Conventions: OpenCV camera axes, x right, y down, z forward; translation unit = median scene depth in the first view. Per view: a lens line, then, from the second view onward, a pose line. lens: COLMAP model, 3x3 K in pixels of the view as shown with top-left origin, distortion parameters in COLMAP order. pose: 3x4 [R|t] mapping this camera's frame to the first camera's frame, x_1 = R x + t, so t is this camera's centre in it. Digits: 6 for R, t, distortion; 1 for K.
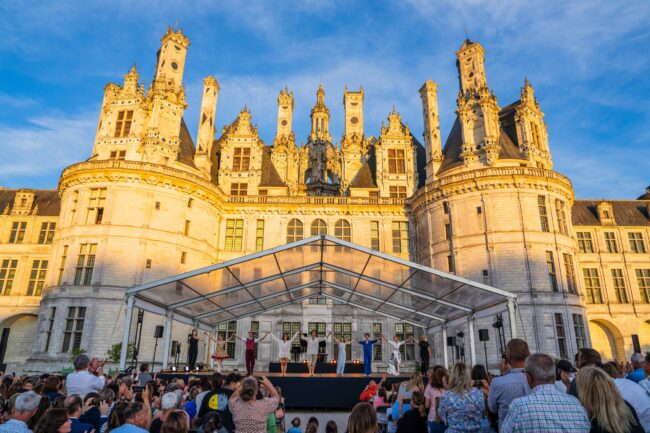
lens RADIAL K [[450.6, 0, 327.6], [0, 450.6, 214.9], [0, 0, 1]] dist [-0.113175, 0.090024]
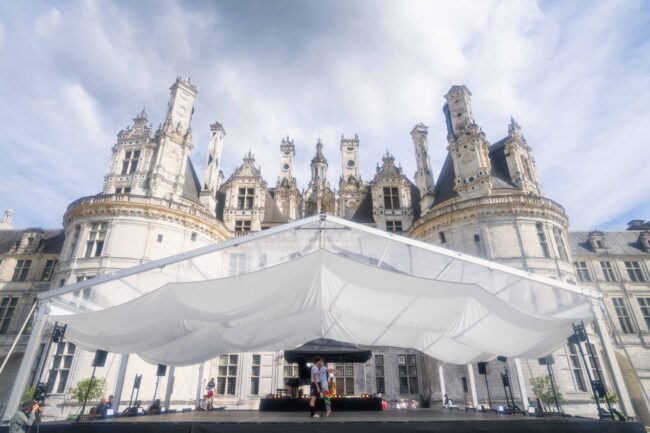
lens RADIAL K [[381.8, 0, 325.5], [0, 381.8, 222.0], [0, 0, 1]] dist [-0.033183, 0.030971]
pose [[0.999848, -0.016582, -0.005319, 0.001248], [0.015886, 0.993644, -0.111440, 0.037974], [0.007133, 0.111338, 0.993757, 0.116943]]
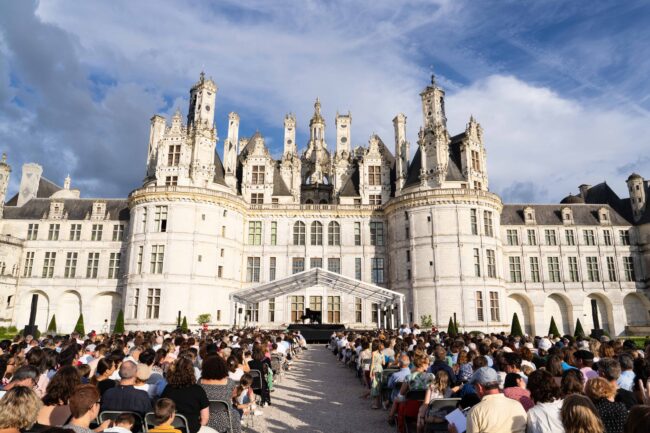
lens RADIAL K [[460.1, 0, 326.4], [0, 460.1, 214.0], [0, 0, 1]] dist [-0.115771, 0.096585]
pose [[0.999988, -0.004517, -0.001783, 0.013147], [0.004652, 0.996374, 0.084959, -0.133466], [0.001393, -0.084966, 0.996383, -0.399245]]
